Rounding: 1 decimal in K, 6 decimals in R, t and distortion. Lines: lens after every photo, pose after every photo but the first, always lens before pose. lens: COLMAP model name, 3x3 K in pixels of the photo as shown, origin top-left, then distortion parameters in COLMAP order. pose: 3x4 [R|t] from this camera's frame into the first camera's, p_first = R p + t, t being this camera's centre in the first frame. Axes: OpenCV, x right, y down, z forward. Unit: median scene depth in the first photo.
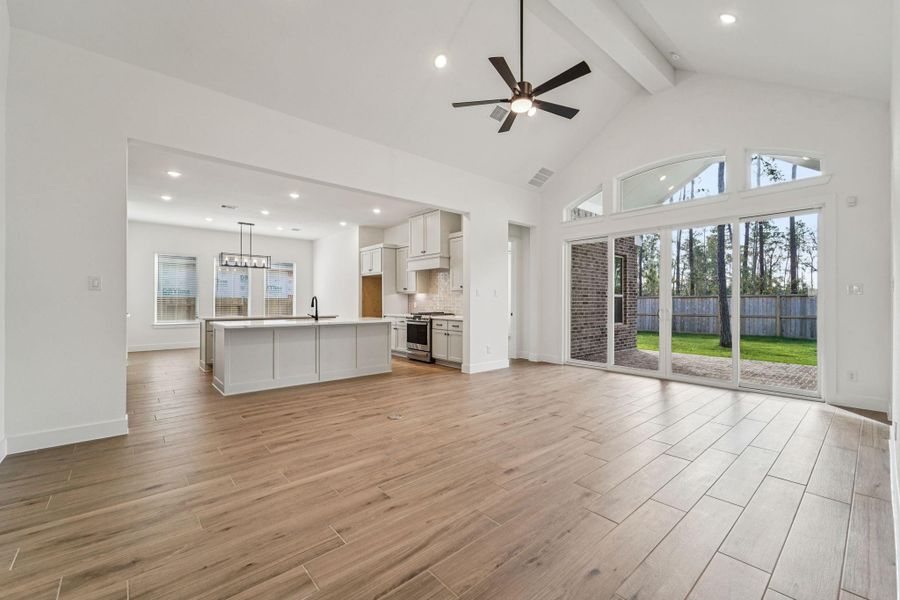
lens RADIAL K [[371.2, 0, 450.0], [0, 371.2, 300.0], [0, 0, 1]] dist [0.001684, -0.000018]
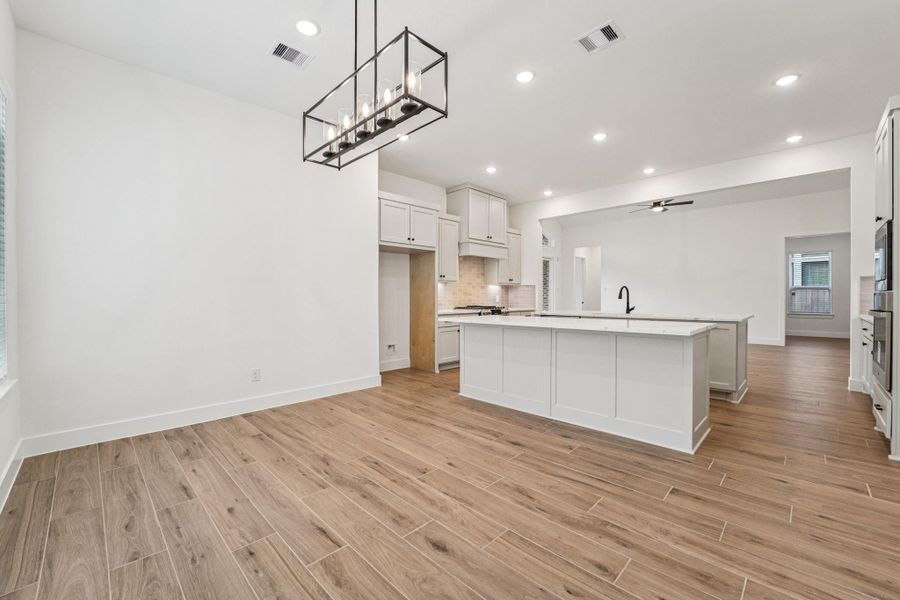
lens RADIAL K [[371.2, 0, 450.0], [0, 371.2, 300.0], [0, 0, 1]] dist [0.001684, -0.000018]
pose [[-0.068432, -0.009955, 0.997606, -0.990313], [-0.004740, 0.999942, 0.009653, 0.011875], [-0.997645, -0.004068, -0.068475, 1.209686]]
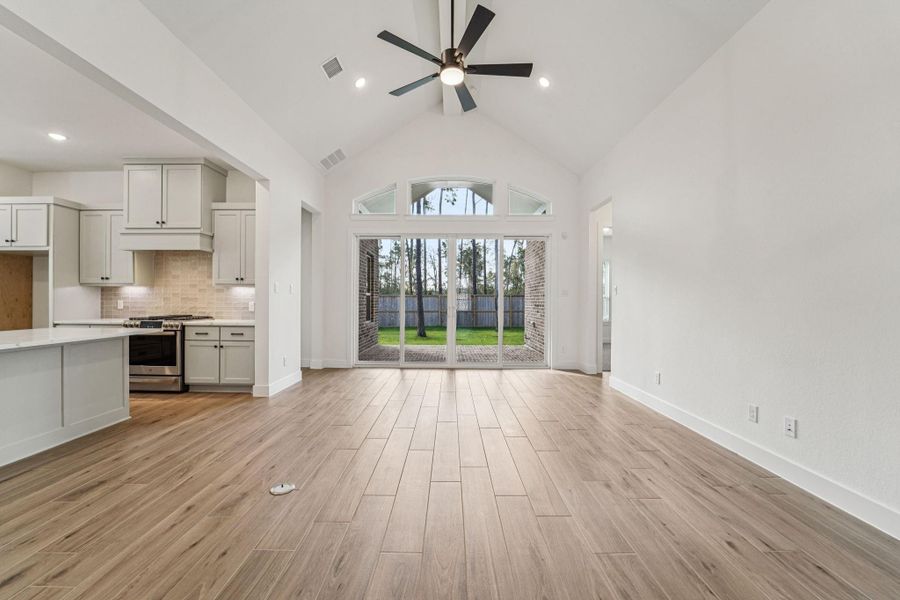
lens RADIAL K [[367.0, 0, 450.0], [0, 367.0, 300.0], [0, 0, 1]] dist [-0.020884, -0.000072]
pose [[0.657817, 0.002679, 0.753173, -0.225482], [-0.006586, 0.999976, 0.002195, 0.000822], [-0.753149, -0.006404, 0.657819, 0.216124]]
